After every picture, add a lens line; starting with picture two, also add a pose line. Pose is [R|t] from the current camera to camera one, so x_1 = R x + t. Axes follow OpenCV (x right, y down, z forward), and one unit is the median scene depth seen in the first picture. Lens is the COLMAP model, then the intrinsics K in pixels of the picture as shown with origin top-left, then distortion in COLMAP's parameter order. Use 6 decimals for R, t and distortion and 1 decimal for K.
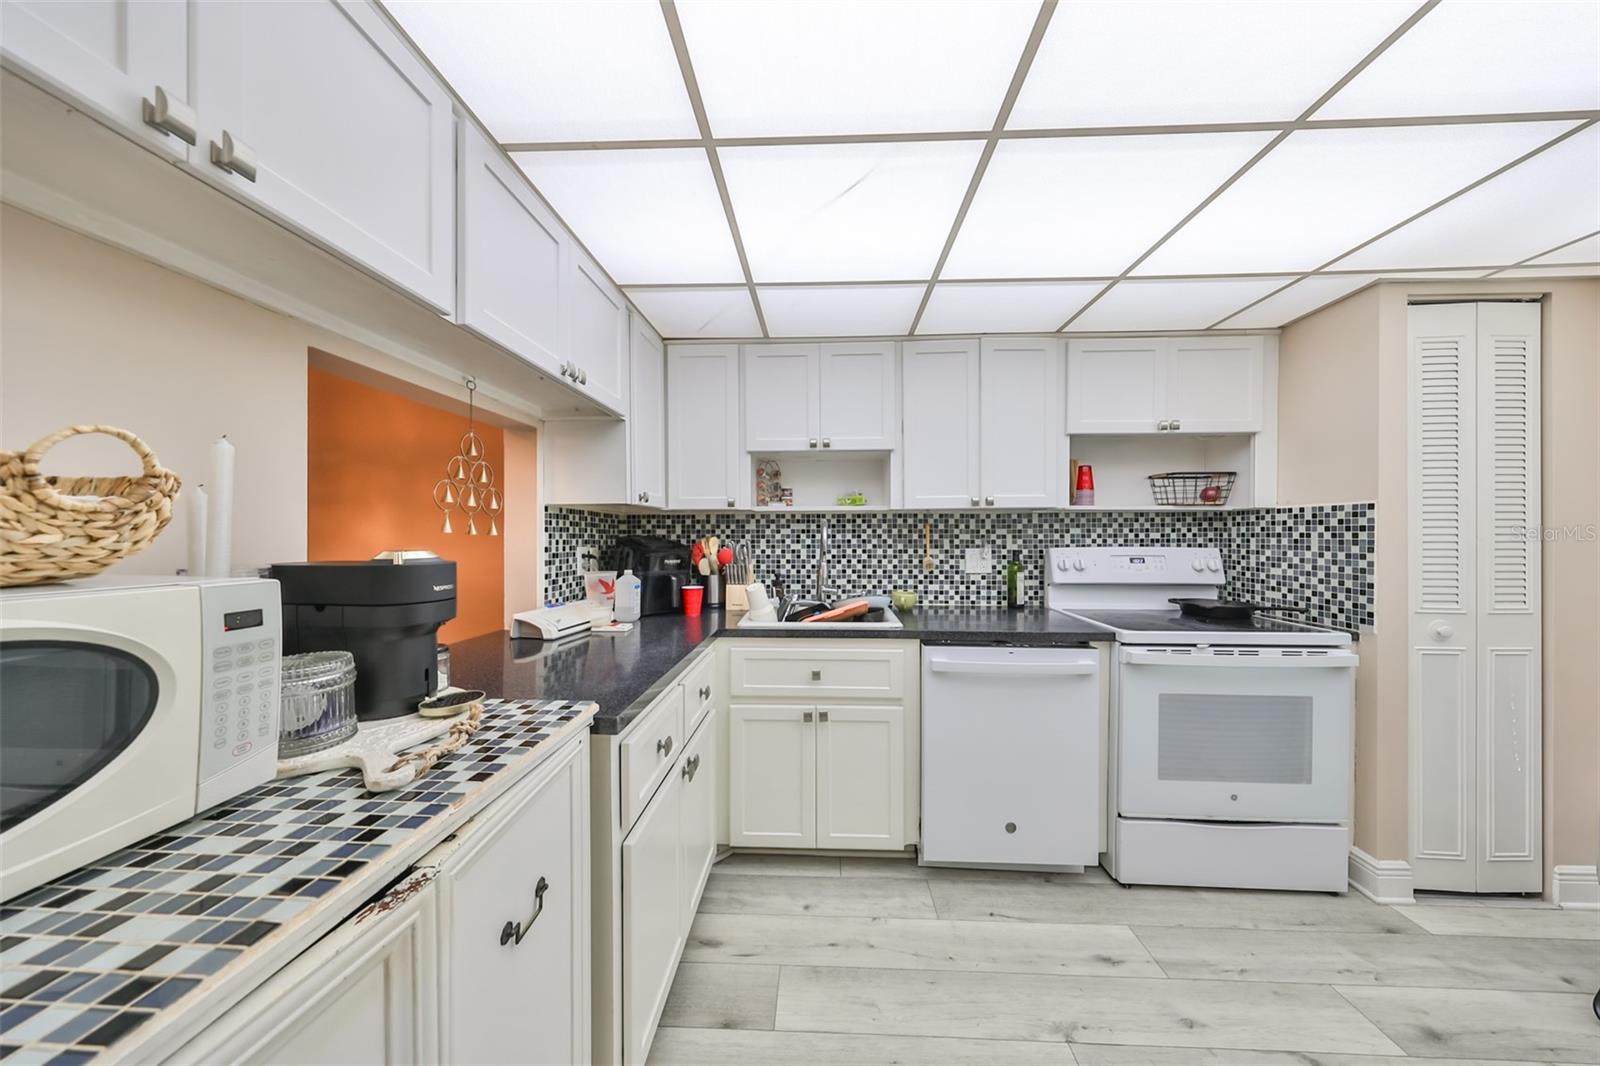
lens RADIAL K [[509.1, 0, 807.7], [0, 509.1, 536.1], [0, 0, 1]] dist [0.002075, 0.000198]
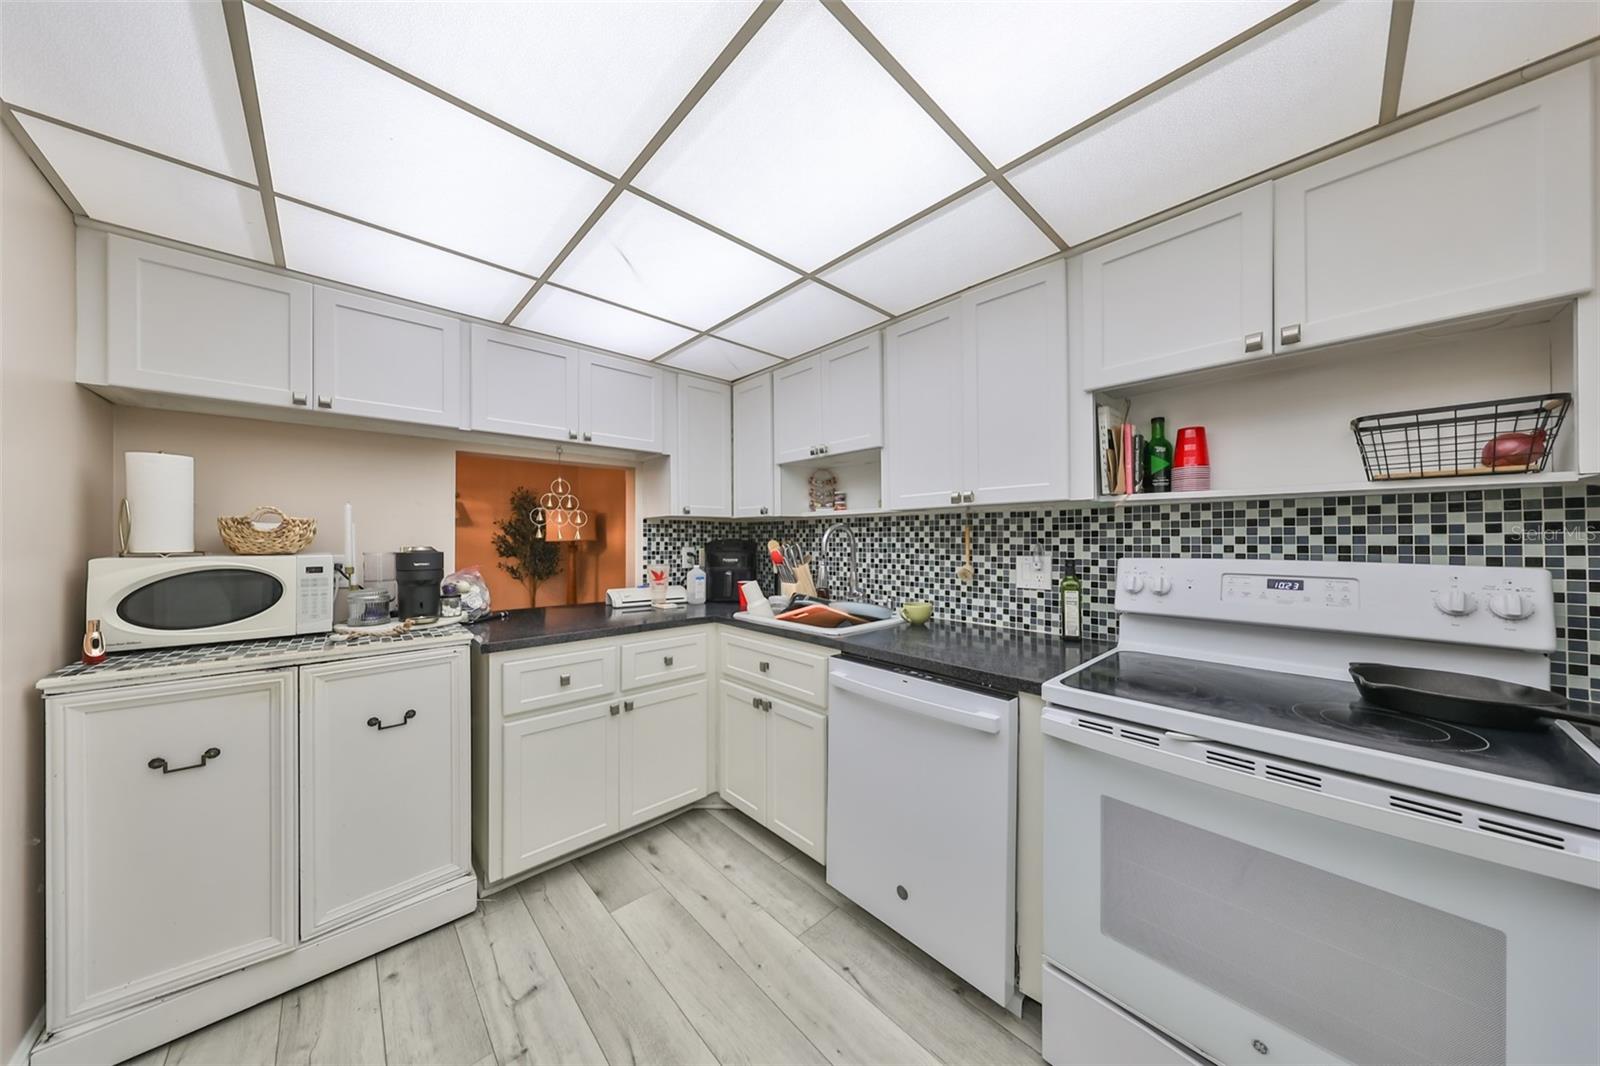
lens RADIAL K [[509.1, 0, 803.3], [0, 509.1, 536.1], [0, 0, 1]] dist [0.002075, 0.000198]
pose [[0.701941, -0.002962, -0.712229, 0.638208], [-0.000542, 0.999989, -0.004692, -0.002231], [0.712235, 0.003679, 0.701931, 0.219949]]
